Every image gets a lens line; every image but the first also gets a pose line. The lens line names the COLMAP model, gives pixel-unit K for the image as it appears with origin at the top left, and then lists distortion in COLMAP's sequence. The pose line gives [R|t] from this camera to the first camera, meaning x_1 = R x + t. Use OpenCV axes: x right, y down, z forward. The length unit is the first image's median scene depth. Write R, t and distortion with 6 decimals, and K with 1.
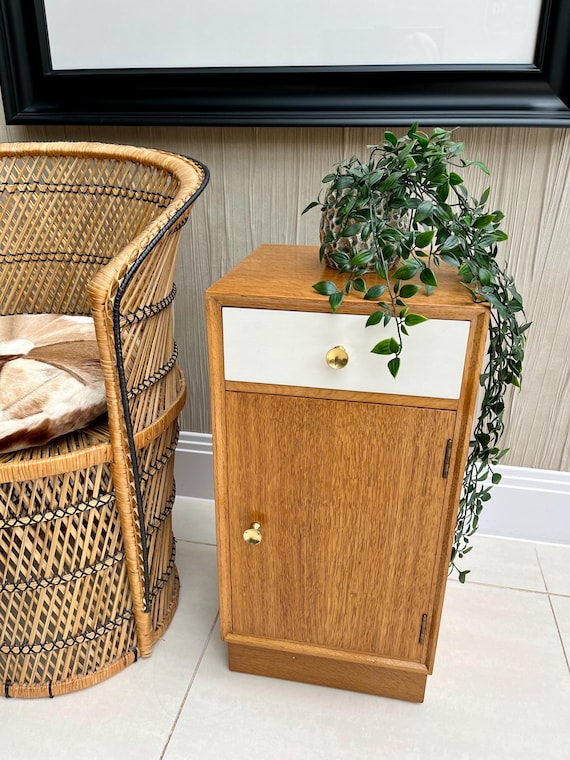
lens RADIAL K [[568.2, 0, 285.0], [0, 568.2, 380.0], [0, 0, 1]] dist [0.103146, -0.130114]
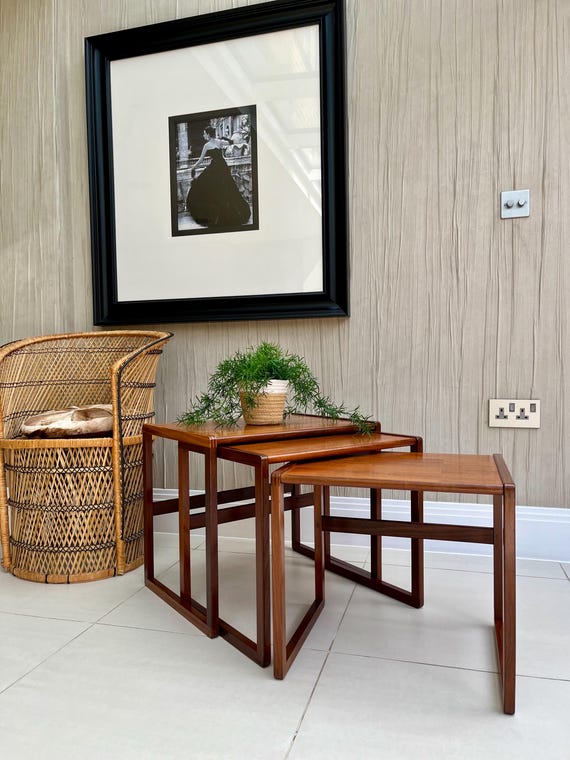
lens RADIAL K [[568.2, 0, 285.0], [0, 568.2, 380.0], [0, 0, 1]] dist [0.103146, -0.130114]
pose [[0.992928, -0.016235, -0.117603, 0.591383], [-0.029076, 0.927179, -0.373489, 0.660280], [0.115102, 0.374267, 0.920150, -1.010087]]
